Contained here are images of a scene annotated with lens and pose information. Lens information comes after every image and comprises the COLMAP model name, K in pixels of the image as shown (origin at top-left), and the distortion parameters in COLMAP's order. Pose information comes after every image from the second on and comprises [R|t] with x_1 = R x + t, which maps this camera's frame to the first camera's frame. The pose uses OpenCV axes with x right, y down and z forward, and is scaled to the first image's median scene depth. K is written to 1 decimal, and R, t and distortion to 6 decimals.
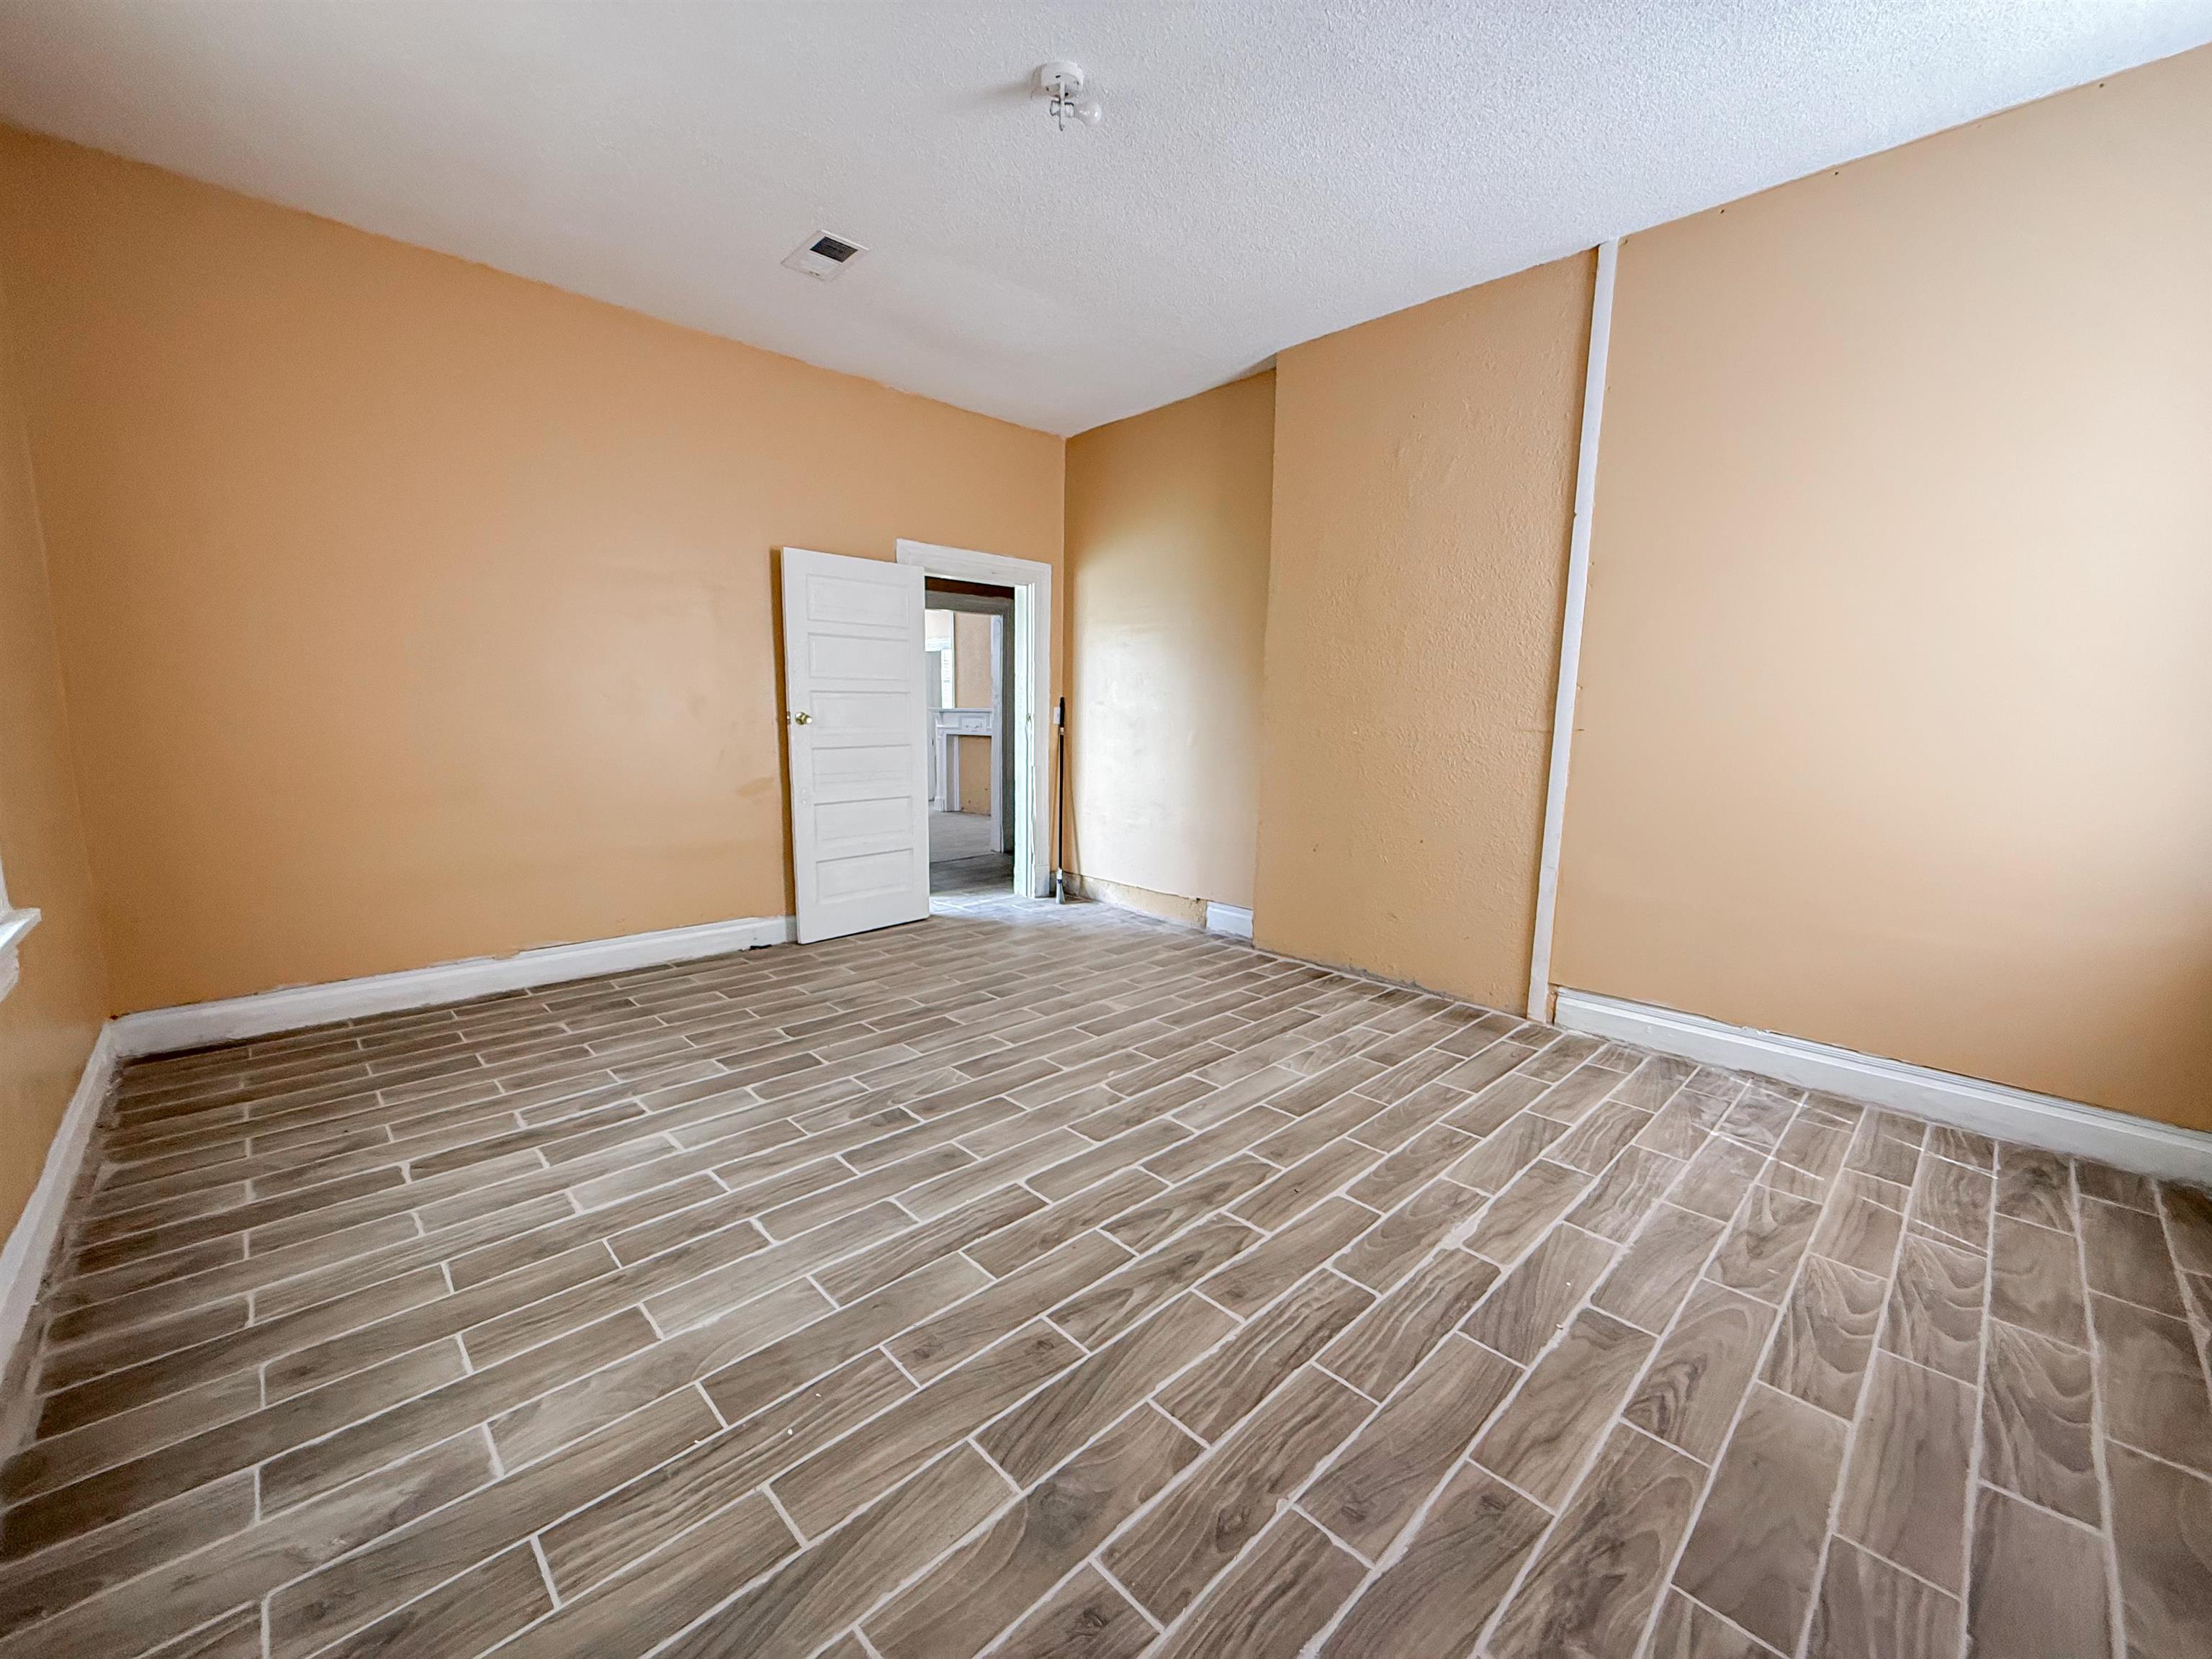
lens RADIAL K [[885.2, 0, 1094.6], [0, 885.2, 833.5], [0, 0, 1]] dist [-0.000176, 0.000121]
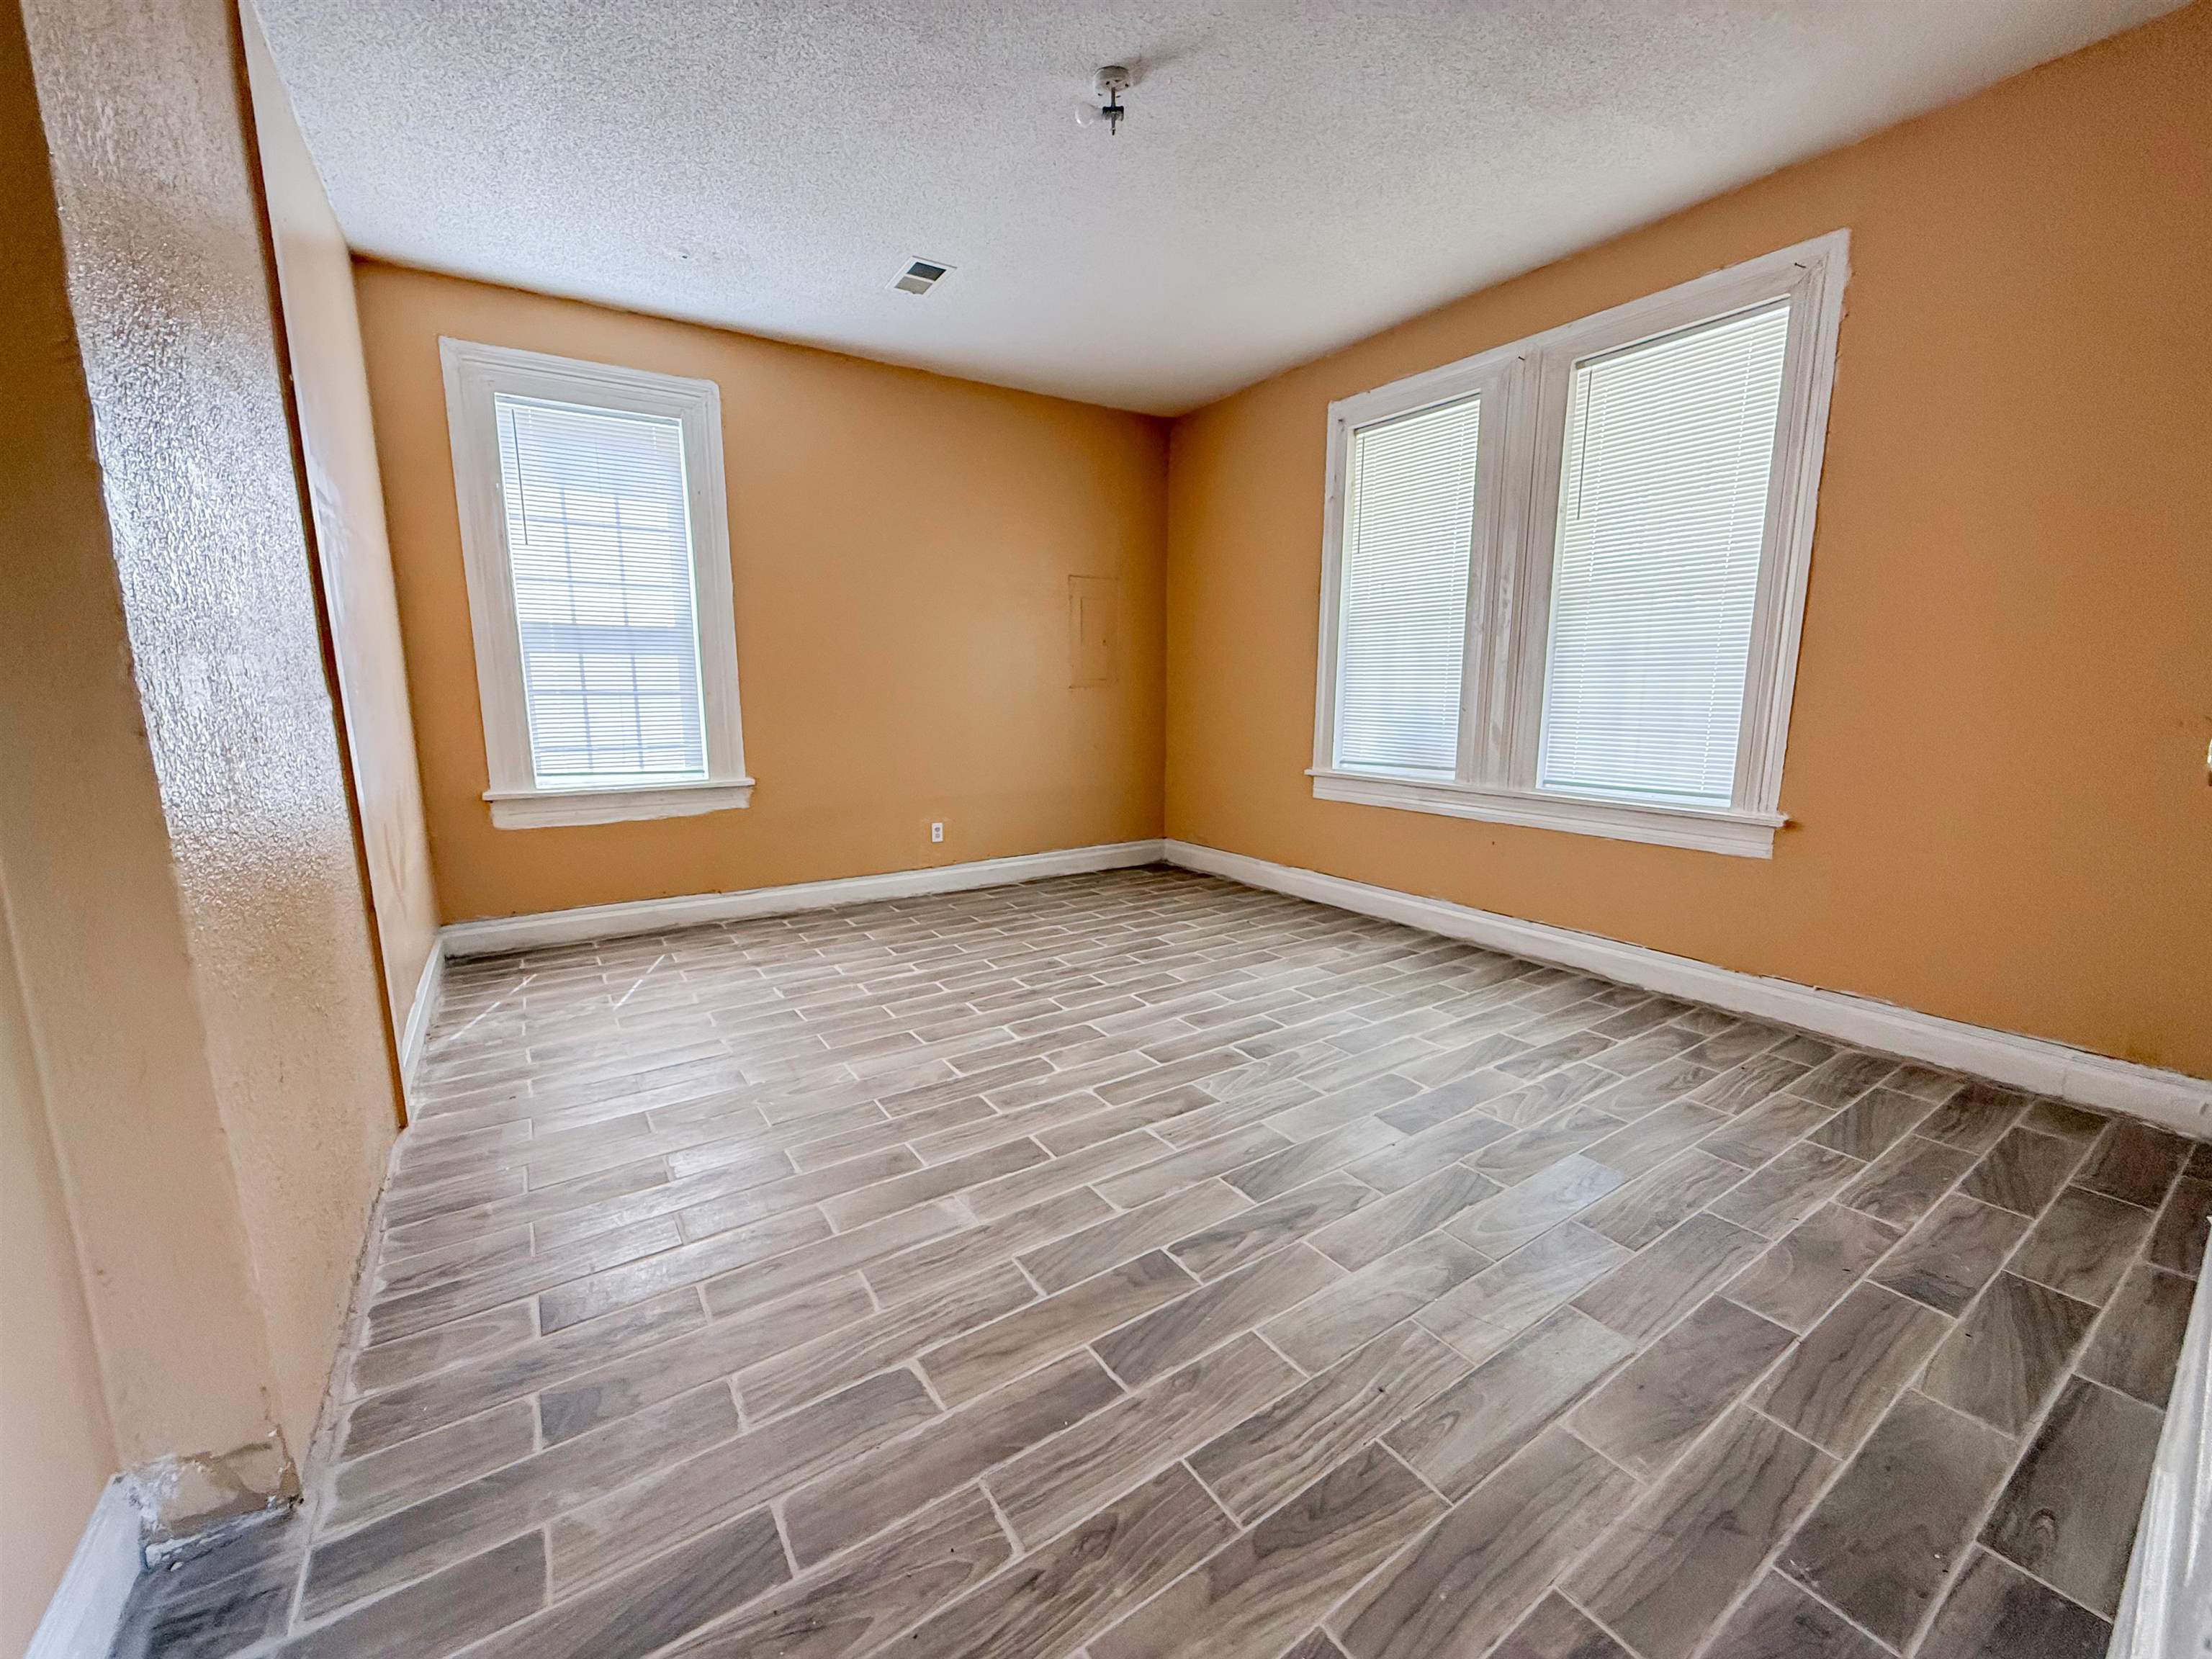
lens RADIAL K [[885.2, 0, 1094.6], [0, 885.2, 833.5], [0, 0, 1]] dist [-0.000176, 0.000121]
pose [[-0.983040, -0.041513, 0.178632, -0.244881], [0.015350, 0.952000, 0.305714, -0.332319], [-0.182749, 0.303271, -0.935216, 2.307836]]
